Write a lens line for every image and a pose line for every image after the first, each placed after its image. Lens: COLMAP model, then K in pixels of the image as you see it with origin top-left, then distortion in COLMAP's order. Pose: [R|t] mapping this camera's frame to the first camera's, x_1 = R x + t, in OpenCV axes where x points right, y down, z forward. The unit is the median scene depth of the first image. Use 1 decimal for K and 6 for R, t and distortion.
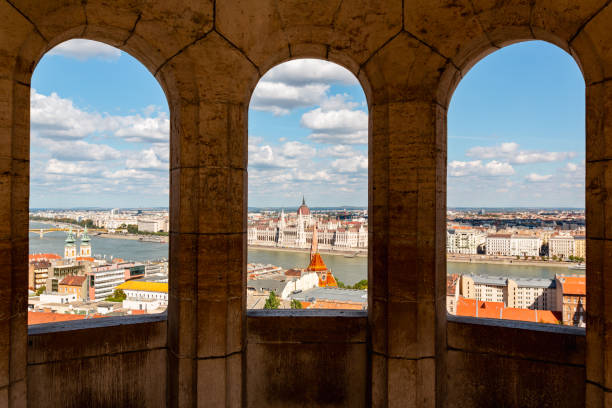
lens RADIAL K [[472.2, 0, 305.8], [0, 472.2, 198.8], [0, 0, 1]] dist [0.001378, -0.001508]
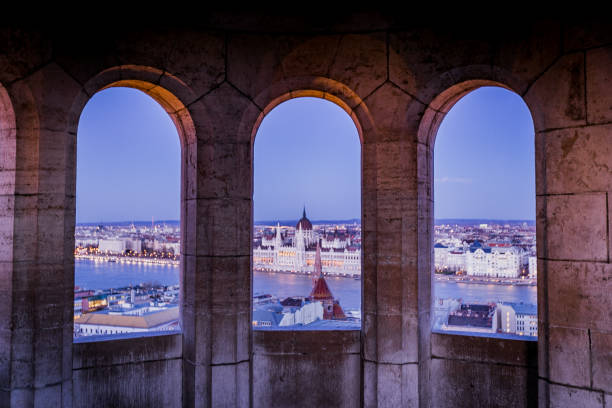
lens RADIAL K [[593.2, 0, 308.9], [0, 593.2, 185.8], [0, 0, 1]] dist [-0.012016, -0.001555]
pose [[0.999984, -0.004241, 0.003638, 0.003854], [0.004381, 0.999208, -0.039544, -0.039435], [-0.003467, 0.039559, 0.999211, -0.451357]]
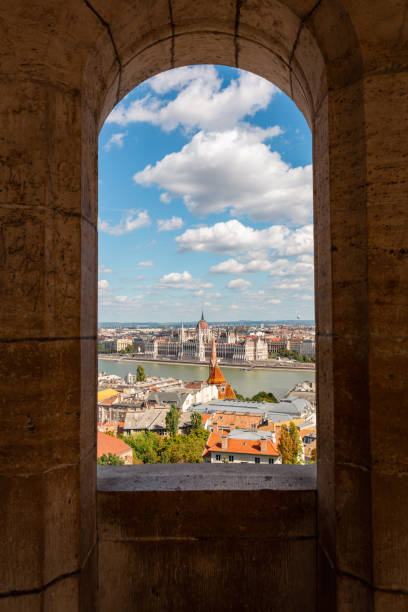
lens RADIAL K [[444.2, 0, 204.0], [0, 444.2, 306.0], [0, 0, 1]] dist [0.003060, 0.001023]
pose [[0.999937, -0.011154, -0.001207, 0.002701], [0.011126, 0.999725, -0.020649, 0.049816], [0.001437, 0.020634, 0.999786, 0.524921]]
